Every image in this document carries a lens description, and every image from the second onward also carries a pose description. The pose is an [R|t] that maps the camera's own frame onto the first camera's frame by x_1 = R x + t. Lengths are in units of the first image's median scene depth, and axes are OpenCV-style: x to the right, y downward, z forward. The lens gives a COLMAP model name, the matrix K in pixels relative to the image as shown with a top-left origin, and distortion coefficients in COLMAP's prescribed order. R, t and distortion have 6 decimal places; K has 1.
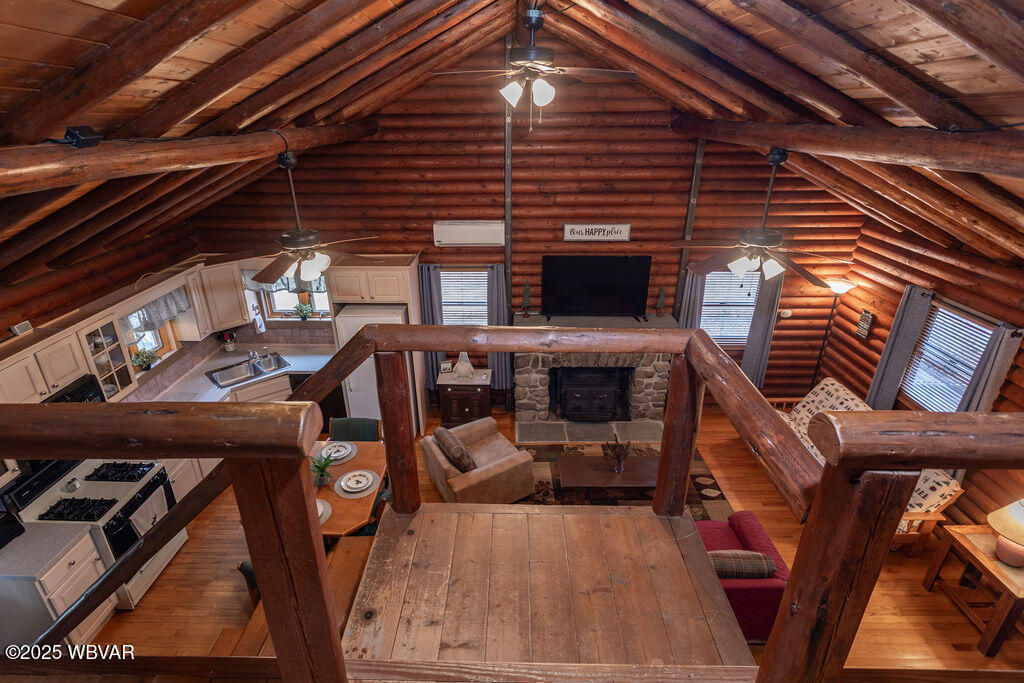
lens RADIAL K [[514.5, 0, 507.9], [0, 514.5, 345.4], [0, 0, 1]] dist [-0.011082, 0.001395]
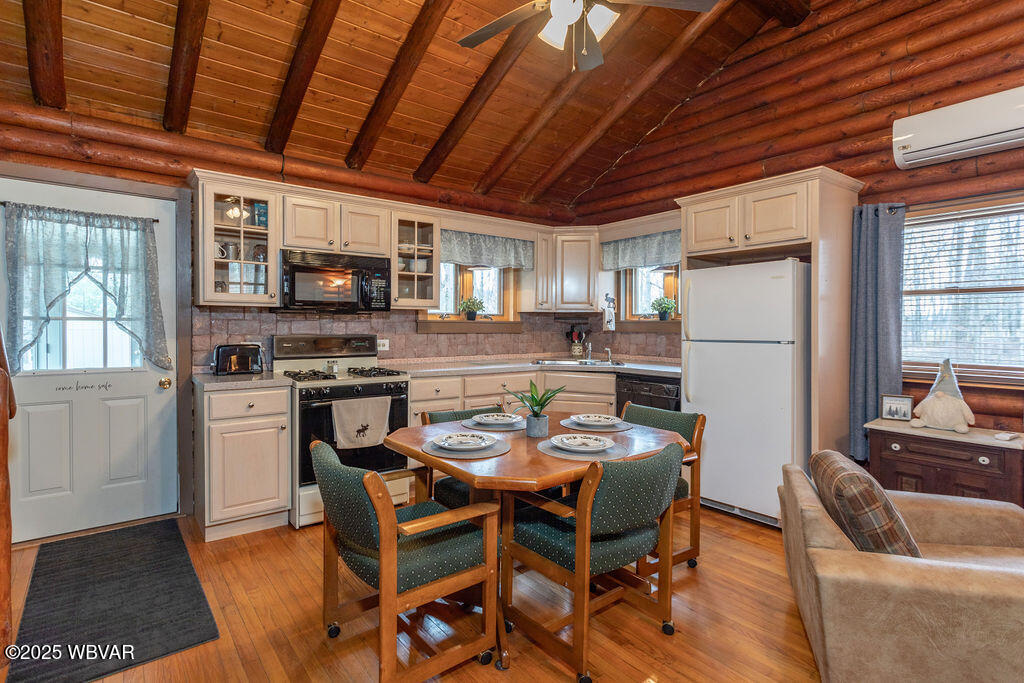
lens RADIAL K [[501.9, 0, 504.3], [0, 501.9, 336.8], [0, 0, 1]] dist [0.009483, -0.000181]
pose [[0.629132, 0.023927, -0.776930, 0.015665], [-0.324190, 0.916519, -0.234293, 0.227964], [0.706465, 0.399274, 0.584369, 0.473376]]
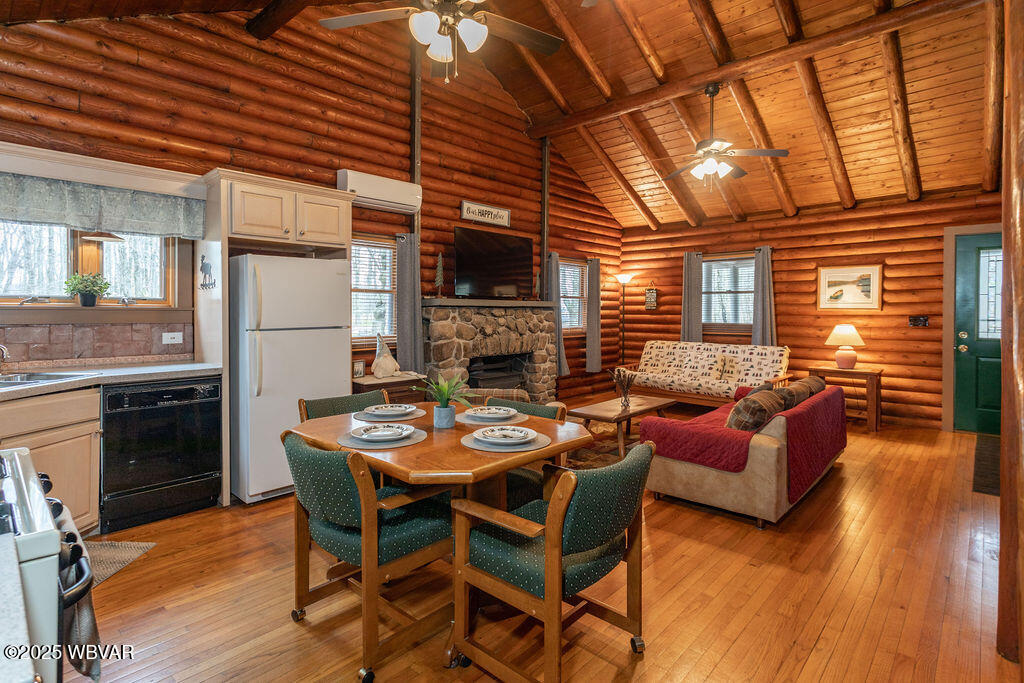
lens RADIAL K [[501.9, 0, 500.7], [0, 501.9, 318.7], [0, 0, 1]] dist [0.009483, -0.000181]
pose [[0.683828, -0.007223, 0.729608, -0.526201], [0.294360, 0.917697, -0.266805, 0.236974], [-0.667631, 0.397216, 0.629673, 0.444044]]
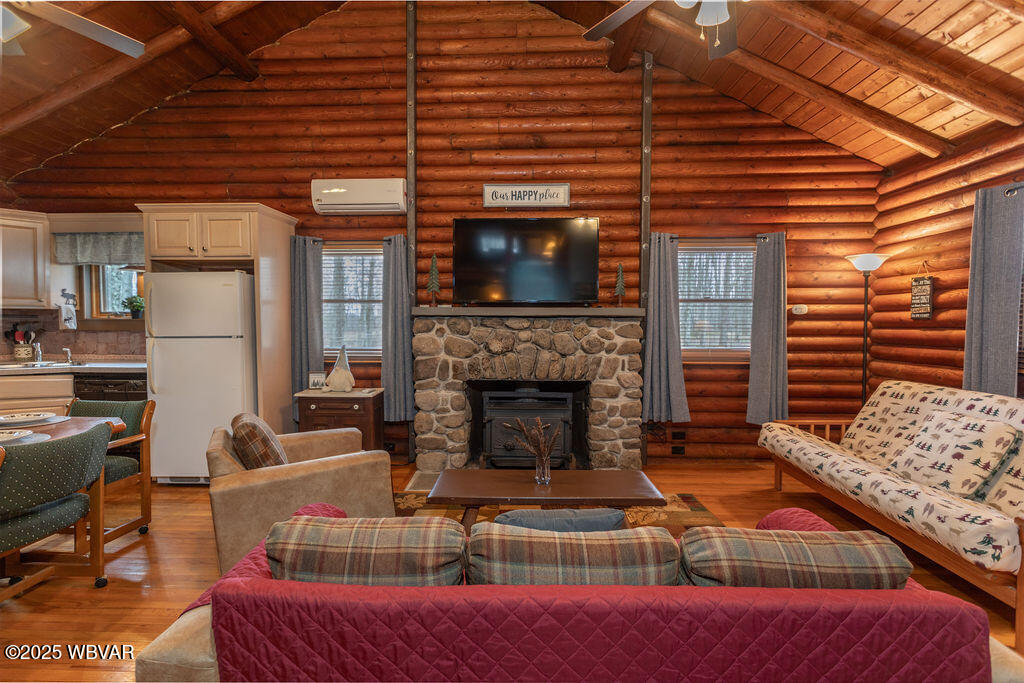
lens RADIAL K [[501.9, 0, 505.4], [0, 501.9, 337.2], [0, 0, 1]] dist [0.009483, -0.000181]
pose [[0.999673, 0.005525, -0.024961, 0.161939], [-0.014710, 0.922856, -0.384863, 0.265099], [0.020909, 0.385105, 0.922636, 0.386353]]
